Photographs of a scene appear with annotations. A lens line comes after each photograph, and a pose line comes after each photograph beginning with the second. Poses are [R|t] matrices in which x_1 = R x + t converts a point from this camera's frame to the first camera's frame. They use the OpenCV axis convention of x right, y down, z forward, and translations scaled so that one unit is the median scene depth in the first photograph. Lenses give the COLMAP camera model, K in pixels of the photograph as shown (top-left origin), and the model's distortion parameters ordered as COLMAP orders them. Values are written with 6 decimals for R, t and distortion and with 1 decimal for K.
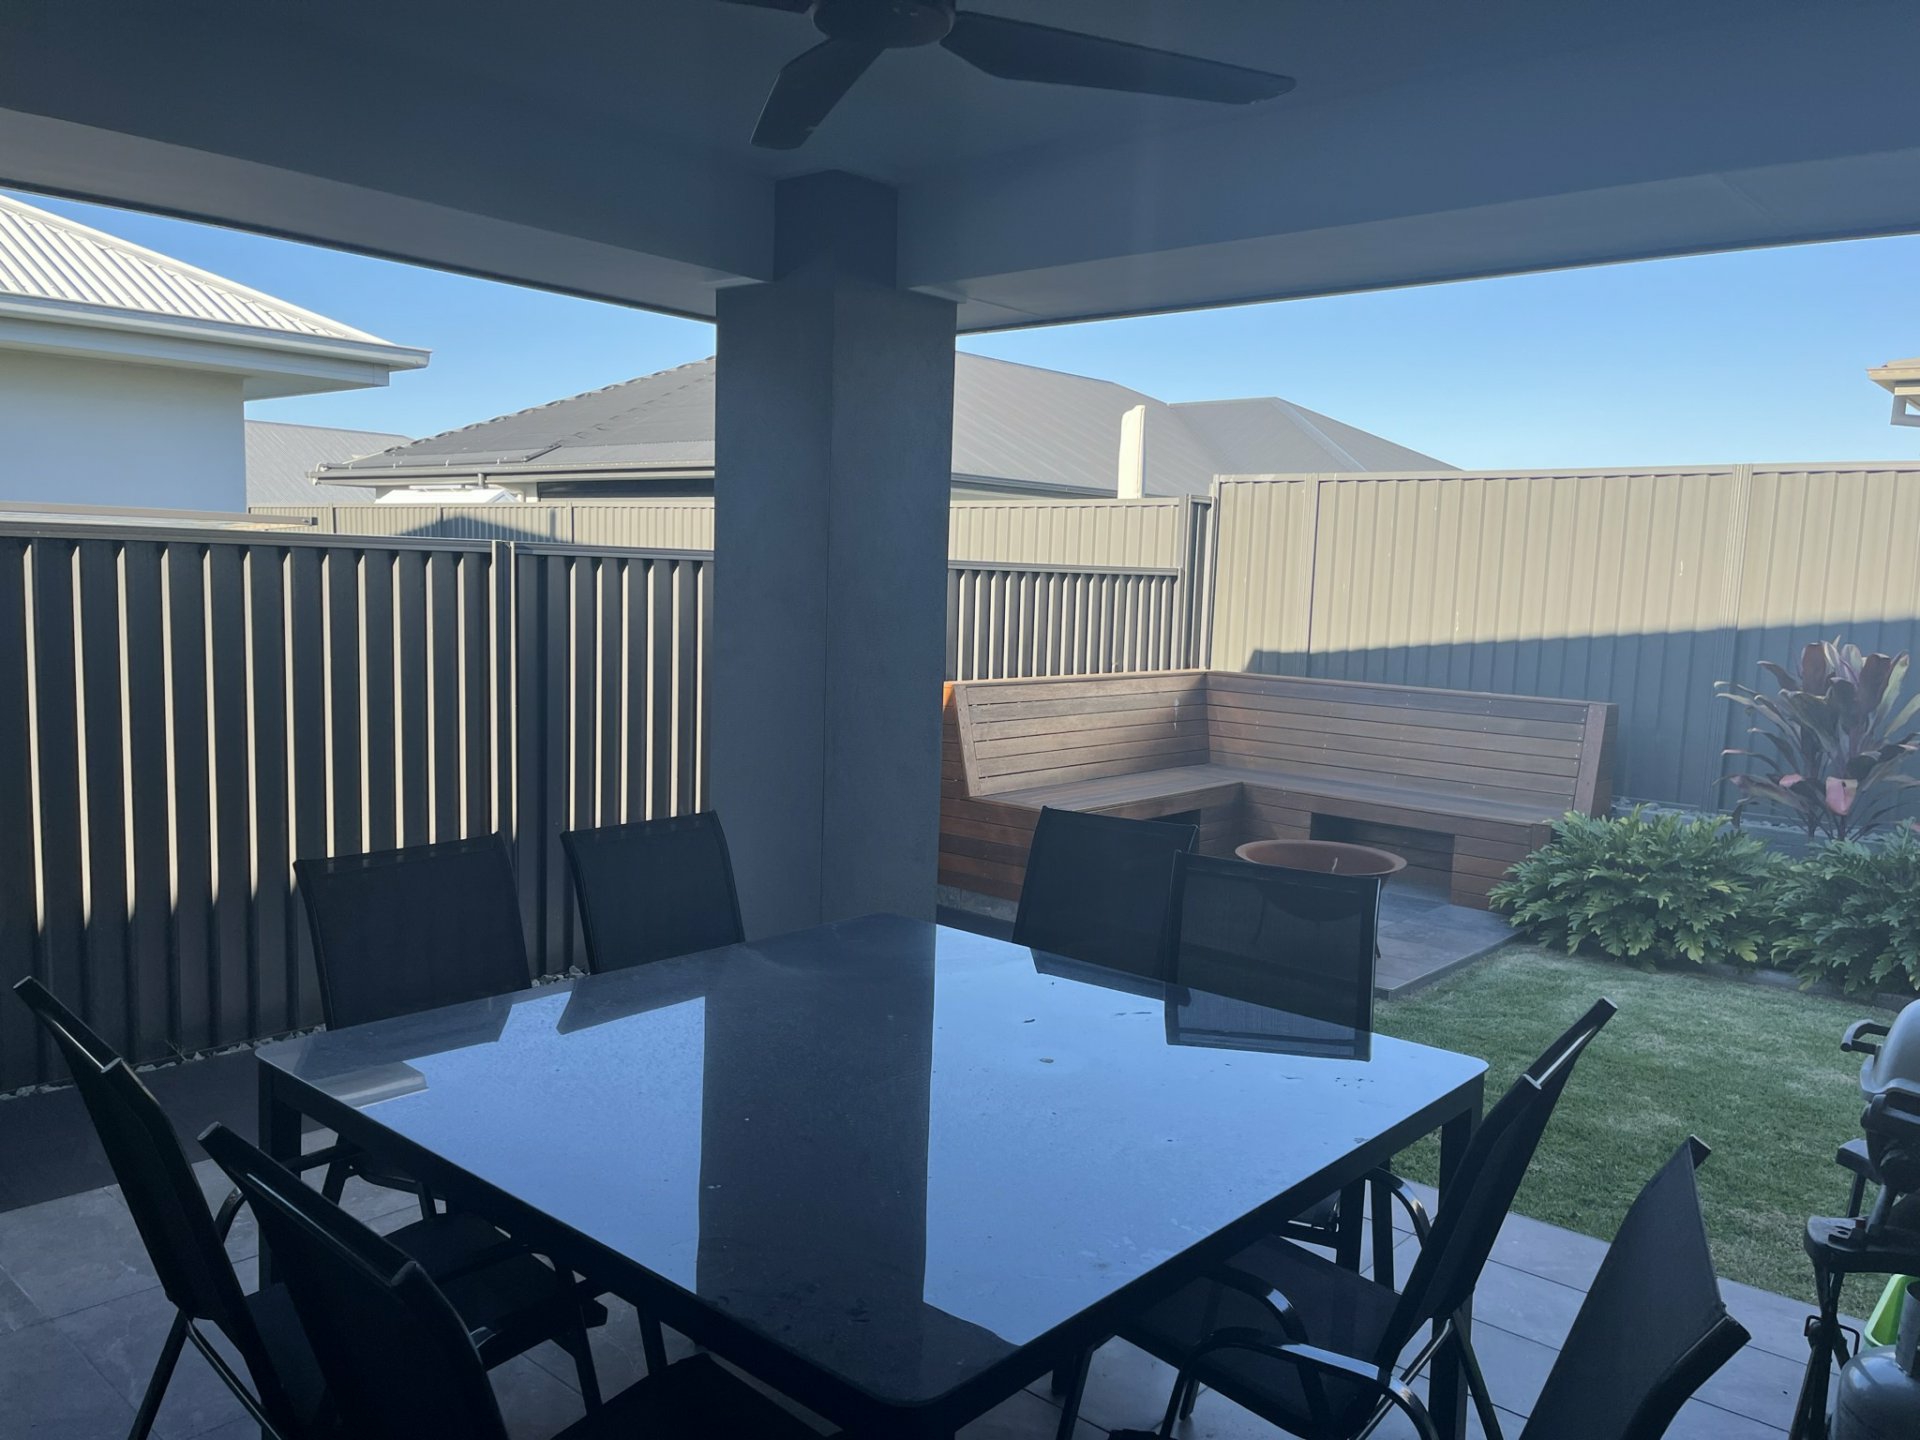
lens RADIAL K [[1433.9, 0, 959.3], [0, 1433.9, 736.6], [0, 0, 1]] dist [0.075604, -0.102236]
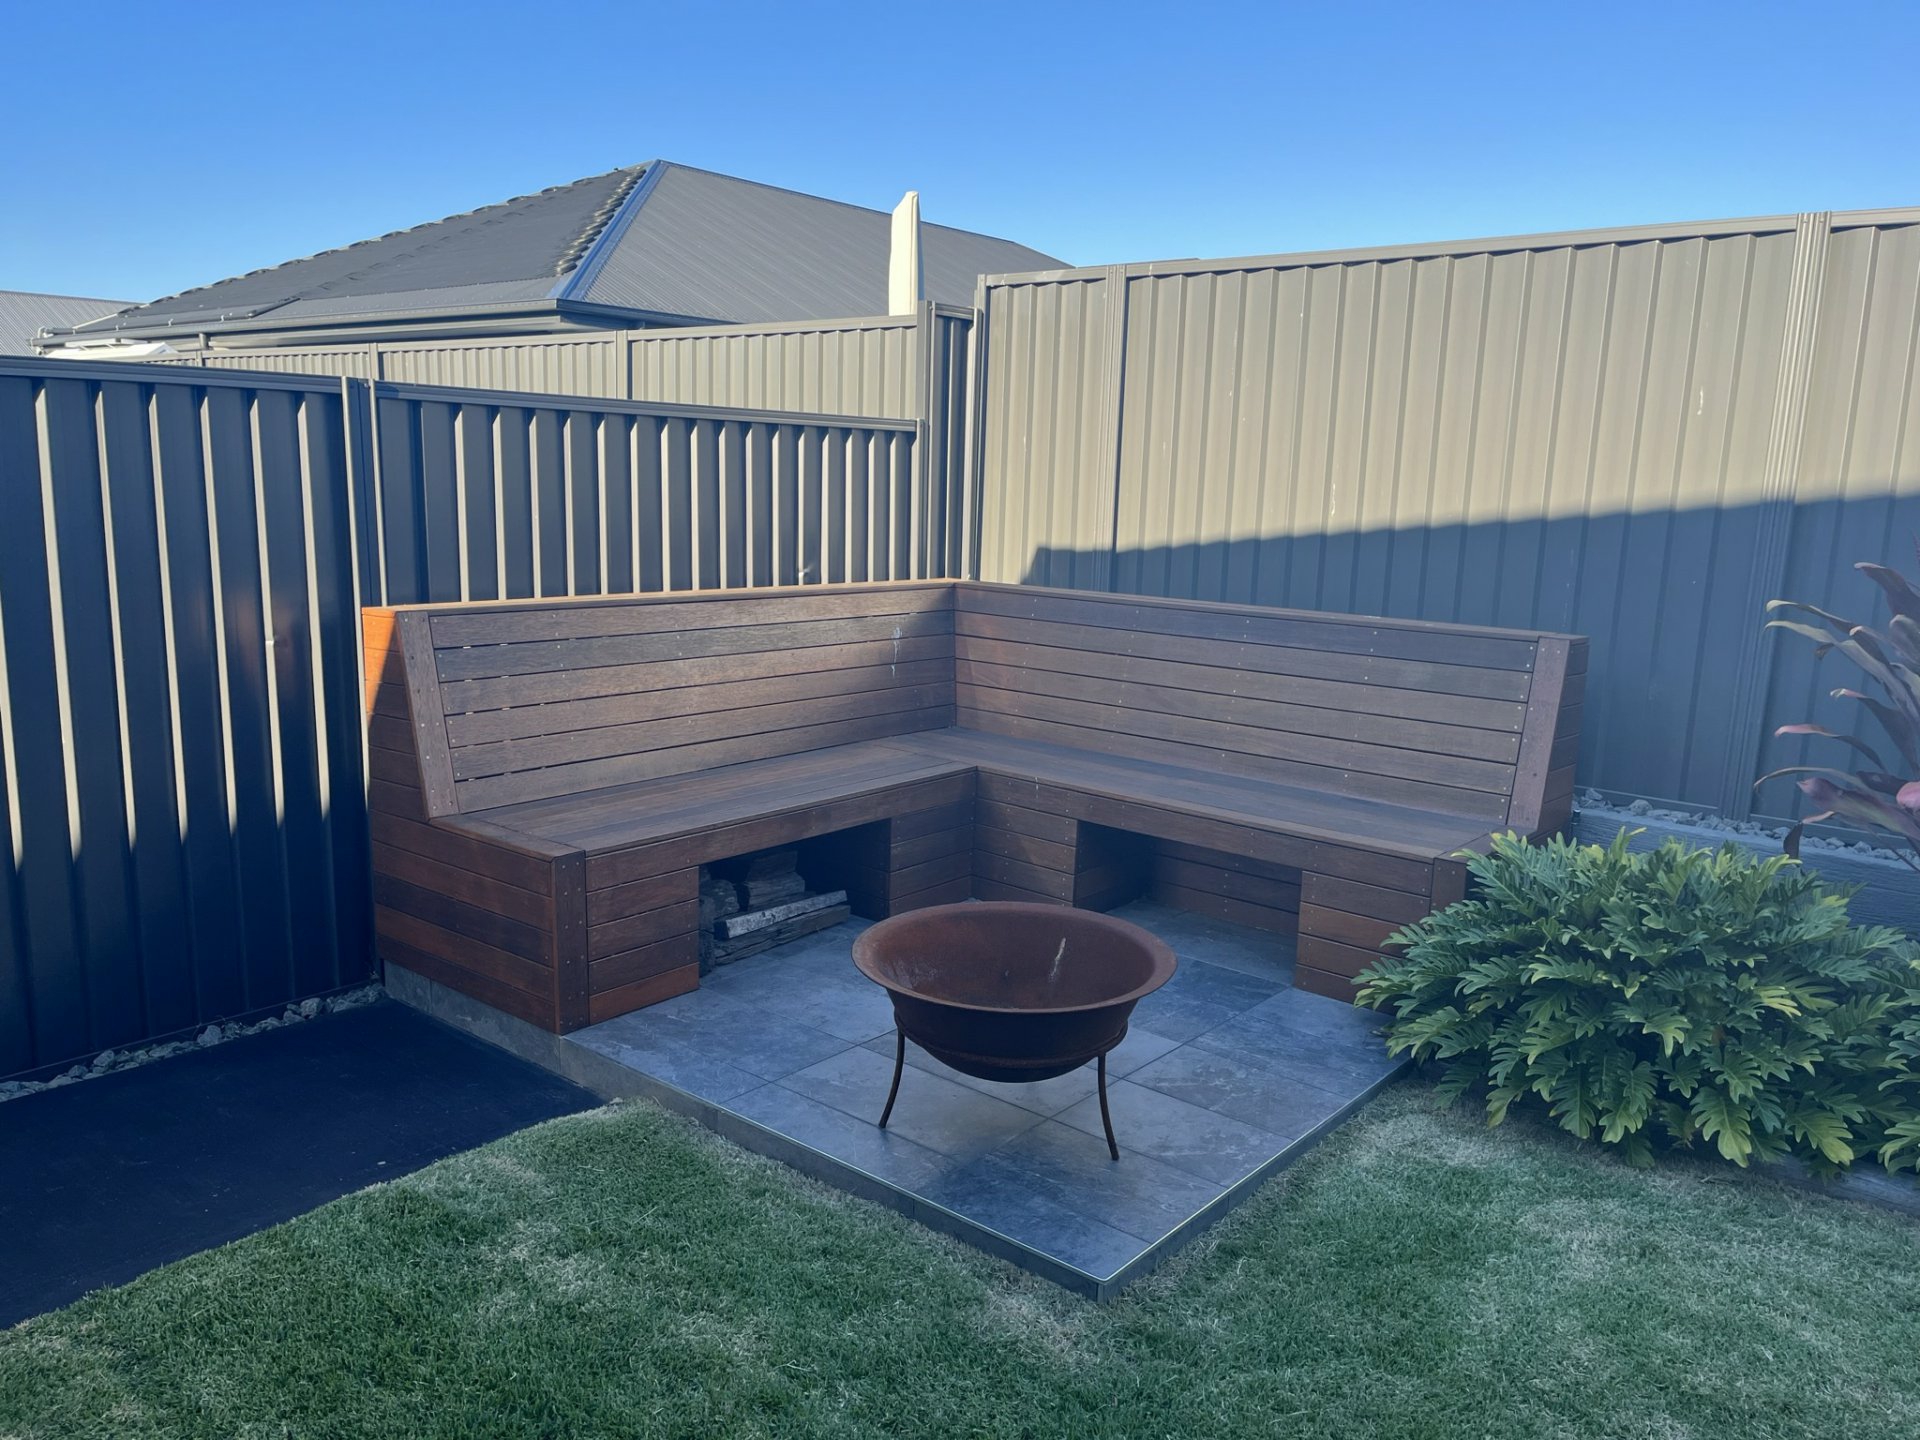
lens RADIAL K [[1433.9, 0, 959.3], [0, 1433.9, 736.6], [0, 0, 1]] dist [0.075604, -0.102236]
pose [[0.999632, -0.008418, 0.025773, 0.199986], [0.006641, 0.997643, 0.068290, -0.025959], [-0.026287, -0.068094, 0.997333, 0.454437]]
